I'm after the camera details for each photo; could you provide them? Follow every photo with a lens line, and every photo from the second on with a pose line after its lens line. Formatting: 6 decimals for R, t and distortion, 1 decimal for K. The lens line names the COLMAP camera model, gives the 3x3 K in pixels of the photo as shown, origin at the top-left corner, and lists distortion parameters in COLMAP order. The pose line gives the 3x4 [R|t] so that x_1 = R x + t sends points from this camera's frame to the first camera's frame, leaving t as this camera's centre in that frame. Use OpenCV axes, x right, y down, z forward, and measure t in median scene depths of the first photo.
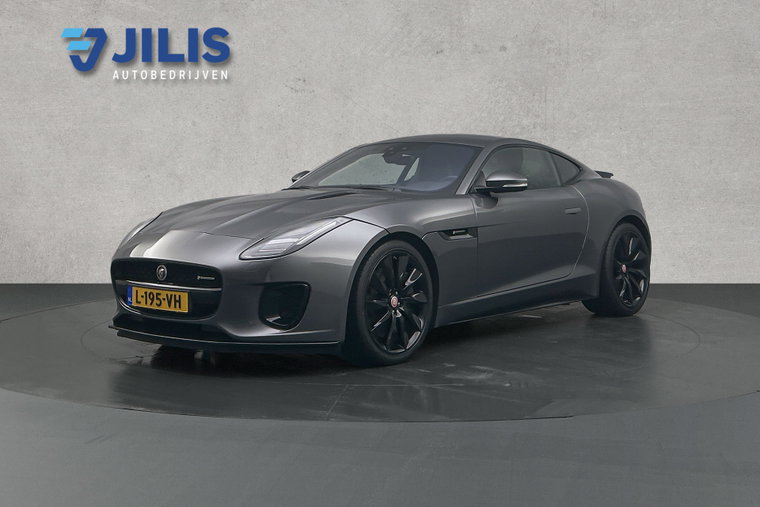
lens RADIAL K [[594.2, 0, 379.9], [0, 594.2, 253.9], [0, 0, 1]] dist [-0.003217, 0.003845]
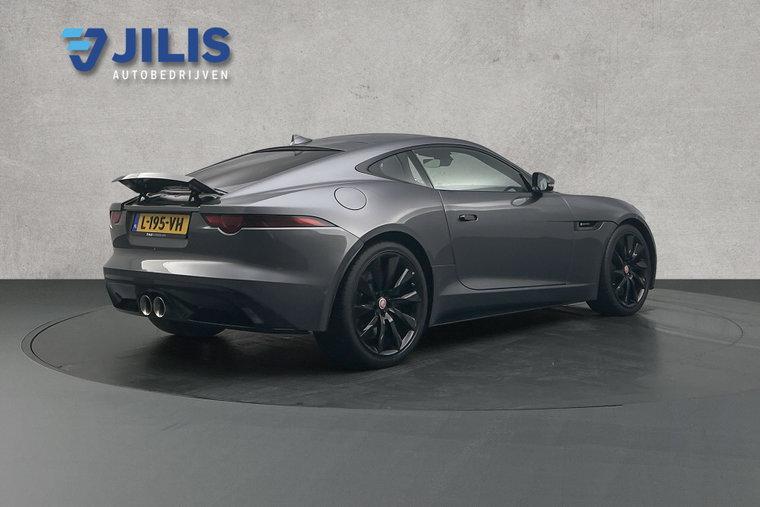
lens RADIAL K [[594.2, 0, 378.2], [0, 594.2, 253.5], [0, 0, 1]] dist [-0.003217, 0.003845]
pose [[1.000000, -0.000110, -0.000155, -0.109362], [0.000110, 1.000000, -0.000335, 0.004388], [0.000155, 0.000335, 1.000000, -0.056953]]
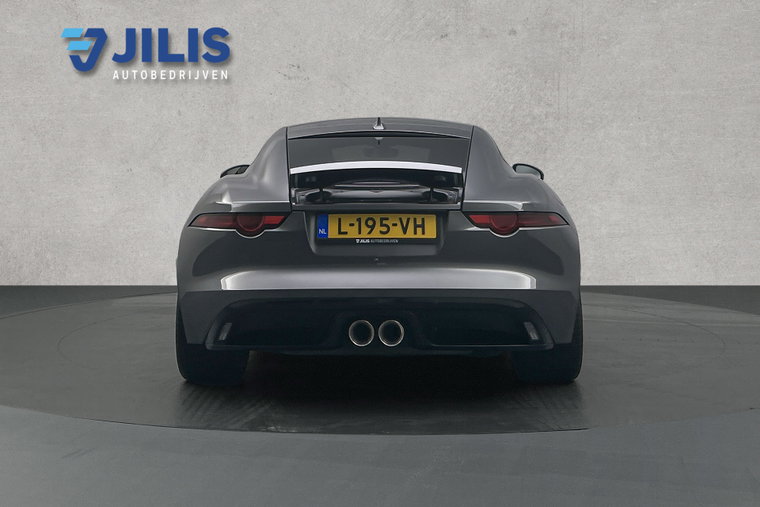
lens RADIAL K [[594.2, 0, 380.3], [0, 594.2, 254.1], [0, 0, 1]] dist [-0.003217, 0.003845]
pose [[1.000000, 0.000001, 0.000219, 0.000458], [-0.000001, 1.000000, -0.000134, 0.000888], [-0.000219, 0.000134, 1.000000, 0.072126]]
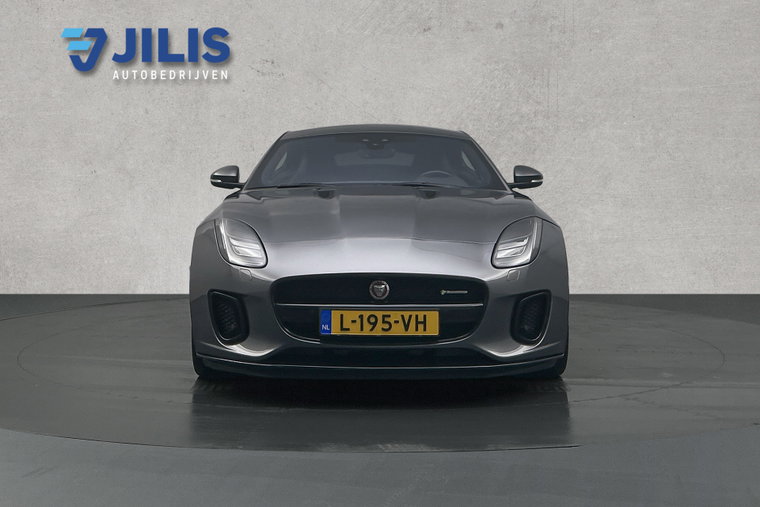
lens RADIAL K [[594.2, 0, 381.3], [0, 594.2, 254.0], [0, 0, 1]] dist [-0.003217, 0.003845]
pose [[1.000000, -0.000103, 0.000636, 0.032422], [0.000104, 1.000000, -0.000527, -0.008835], [-0.000636, 0.000527, 1.000000, 0.124572]]
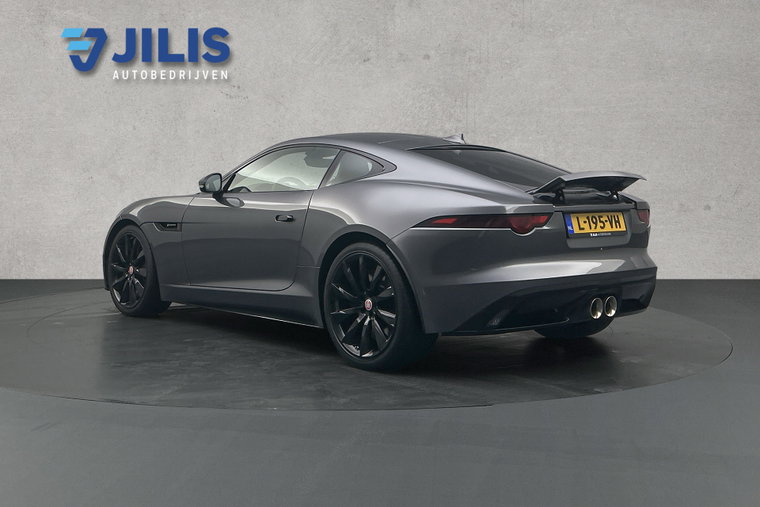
lens RADIAL K [[594.2, 0, 381.1], [0, 594.2, 252.7], [0, 0, 1]] dist [-0.003217, 0.003845]
pose [[1.000000, -0.000153, 0.000514, 0.125618], [0.000154, 0.999999, -0.001643, 0.004489], [-0.000514, 0.001643, 0.999999, -0.056741]]
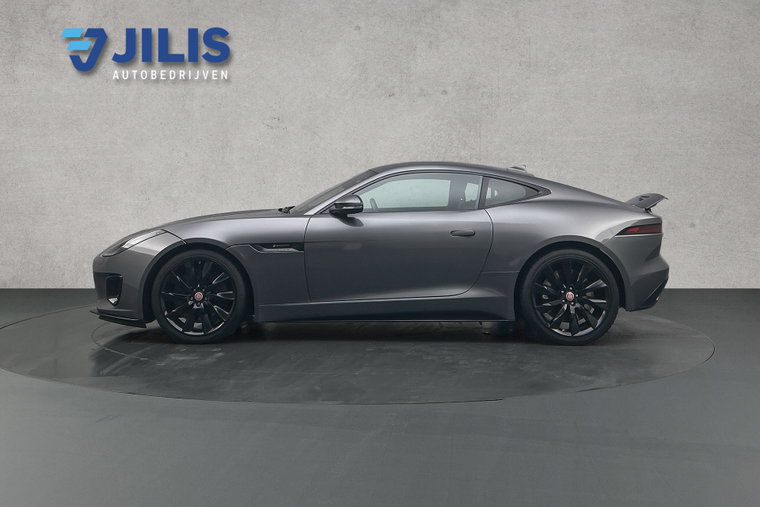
lens RADIAL K [[594.2, 0, 379.4], [0, 594.2, 251.9], [0, 0, 1]] dist [-0.003217, 0.003845]
pose [[1.000000, -0.000021, -0.000121, 0.076348], [0.000021, 1.000000, -0.000985, -0.022757], [0.000121, 0.000985, 1.000000, -0.197644]]
